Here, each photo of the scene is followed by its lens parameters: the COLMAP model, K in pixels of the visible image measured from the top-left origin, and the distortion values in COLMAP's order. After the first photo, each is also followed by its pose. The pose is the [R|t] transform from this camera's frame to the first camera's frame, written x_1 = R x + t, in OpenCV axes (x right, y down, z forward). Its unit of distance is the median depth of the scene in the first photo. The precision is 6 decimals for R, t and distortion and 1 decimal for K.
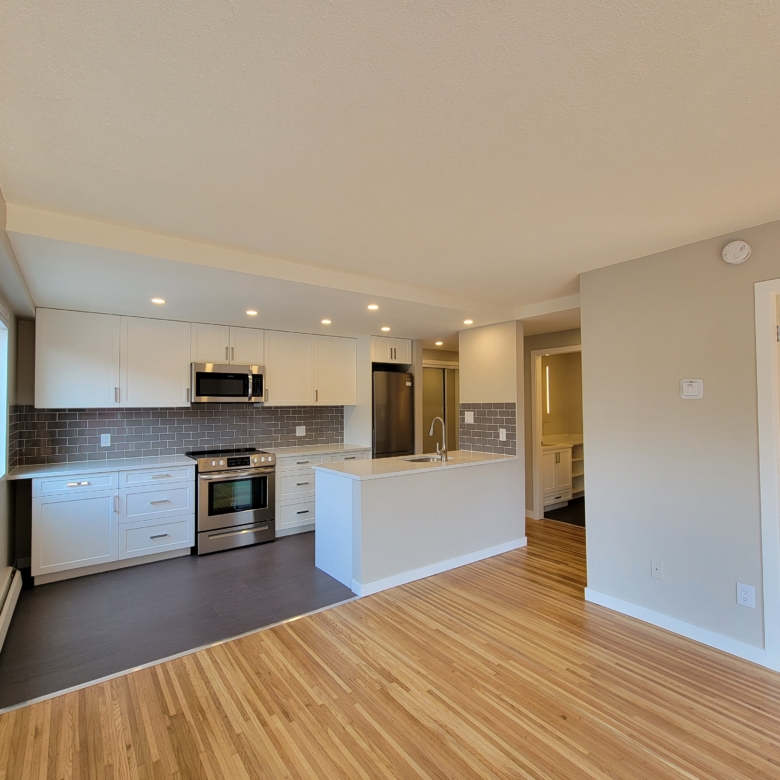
lens RADIAL K [[428.6, 0, 388.6], [0, 428.6, 392.4], [0, 0, 1]] dist [0.001154, 0.000531]
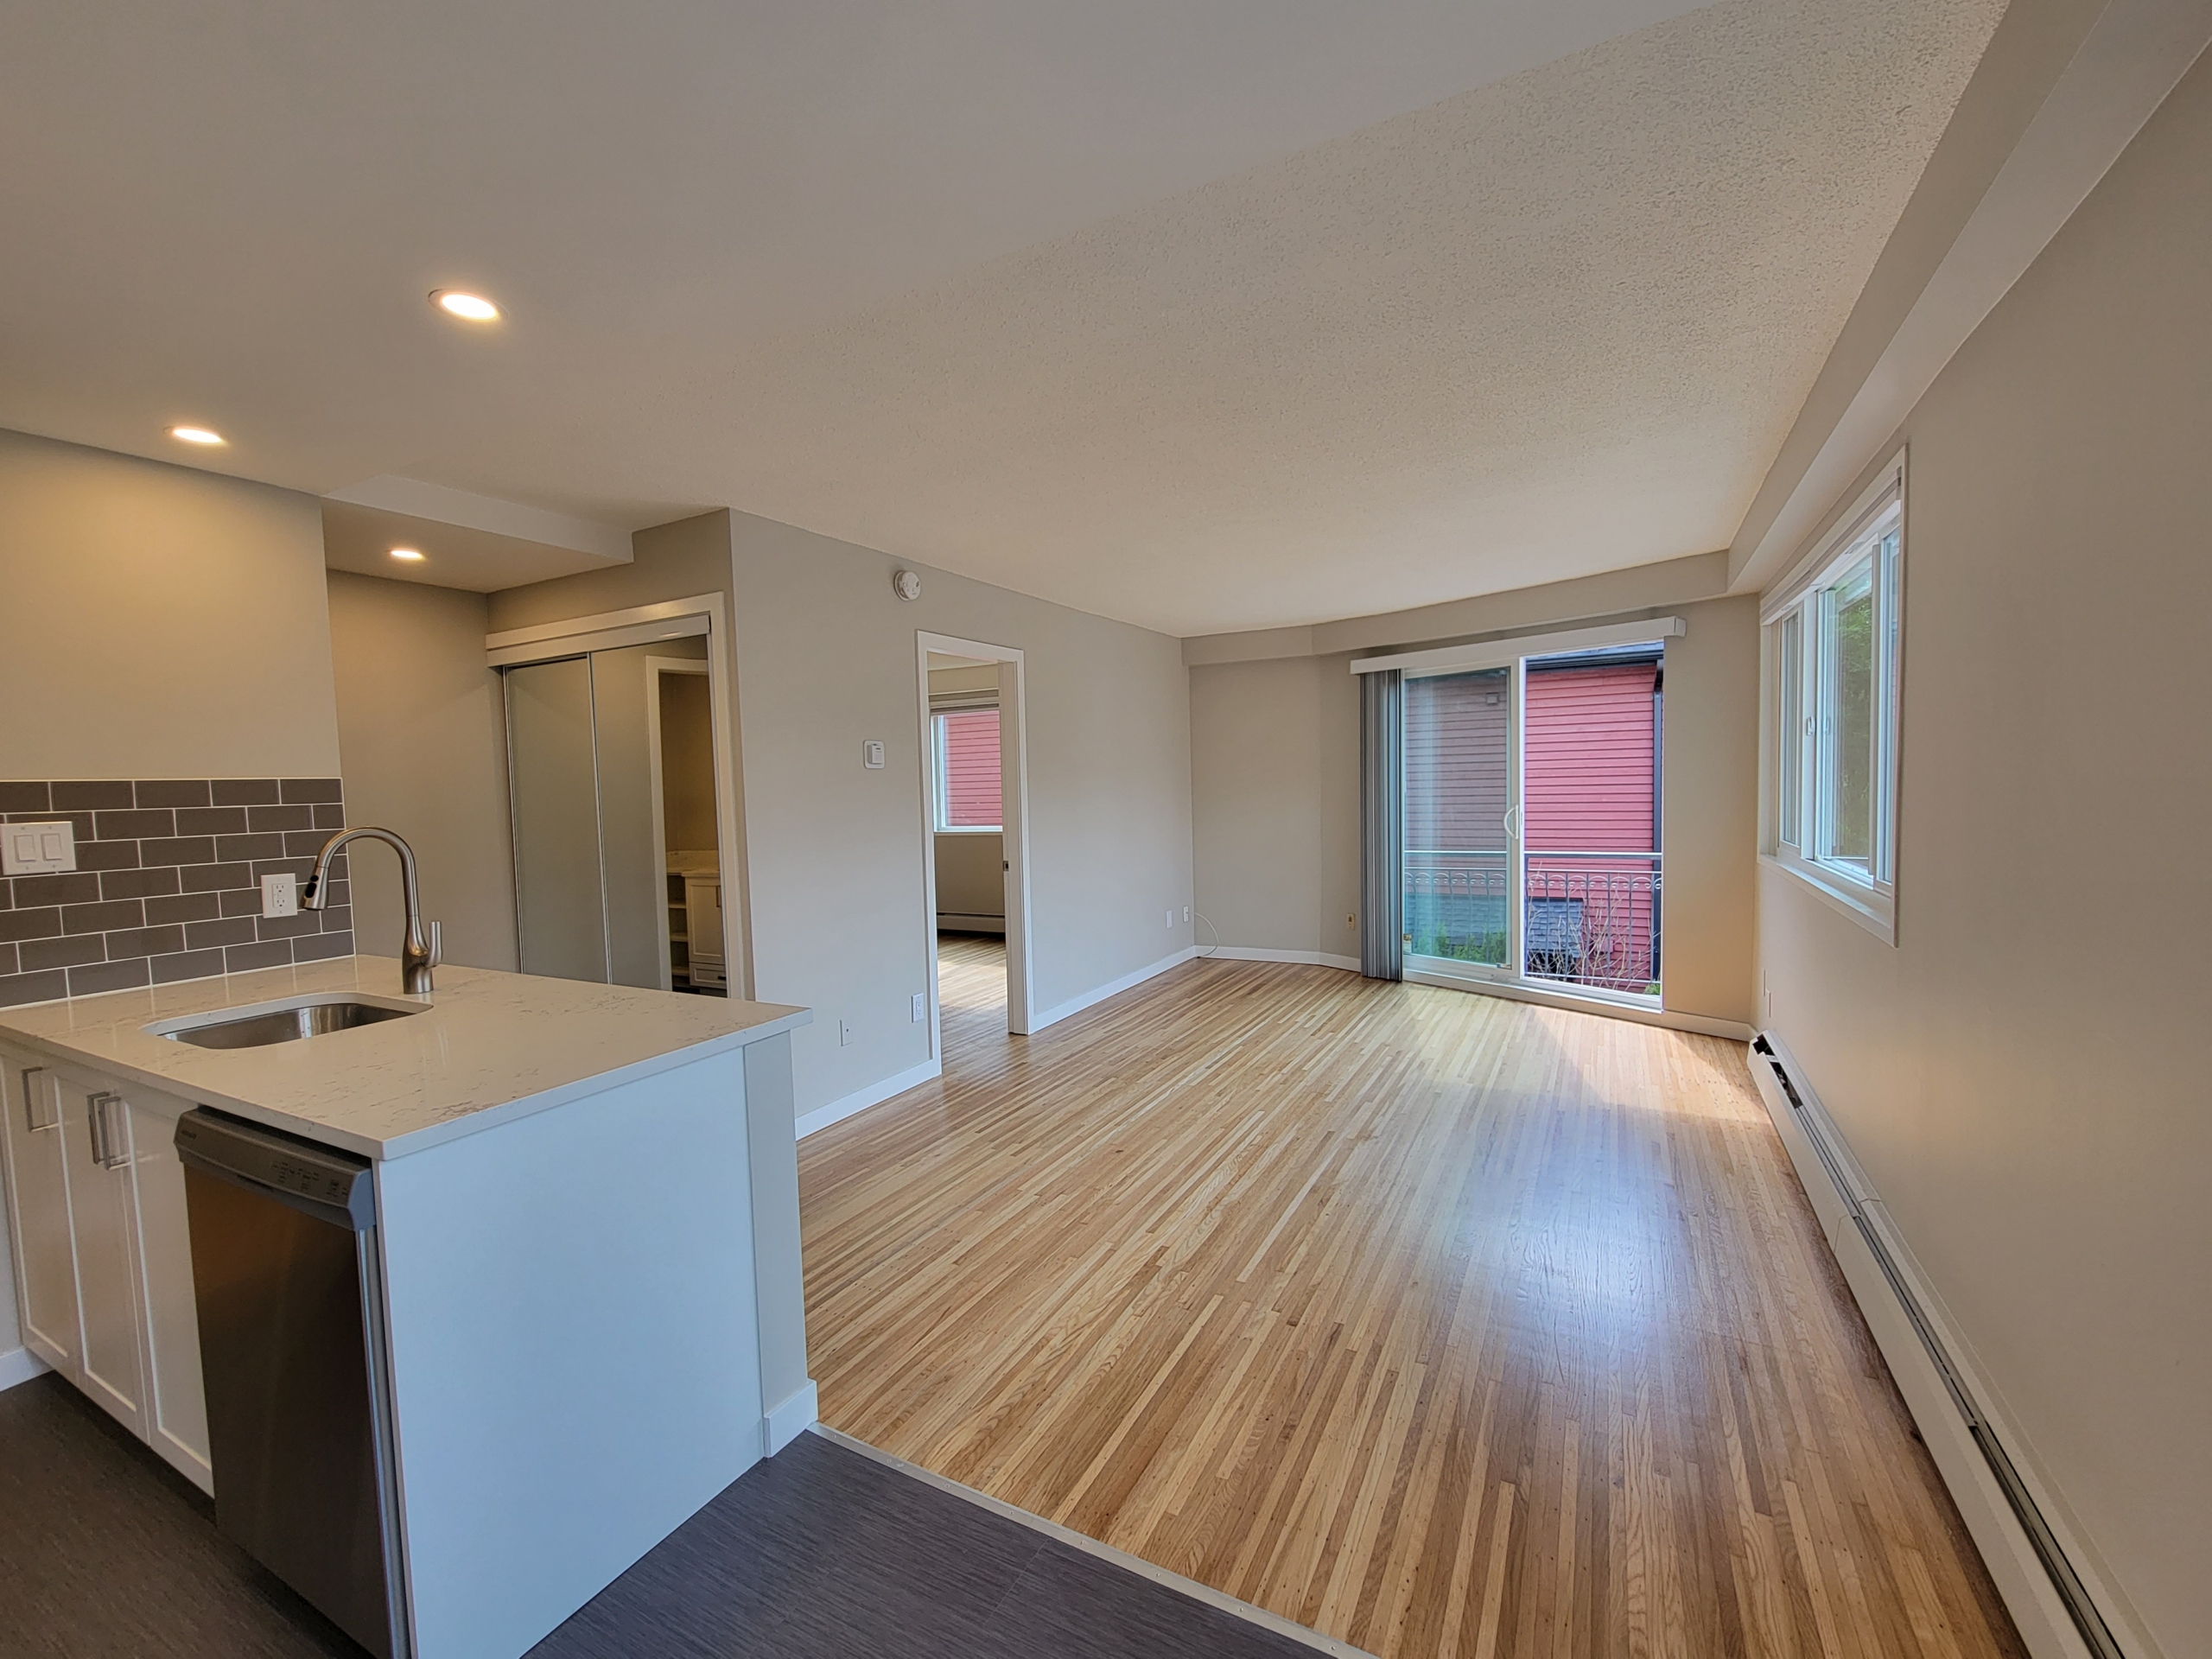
lens RADIAL K [[912.1, 0, 1116.7], [0, 912.1, 841.4], [0, 0, 1]] dist [0.004254, -0.002521]
pose [[-0.432033, -0.035174, 0.901172, -0.613911], [0.005879, 0.999108, 0.041815, 0.052169], [-0.901839, 0.023363, -0.431441, 0.943562]]
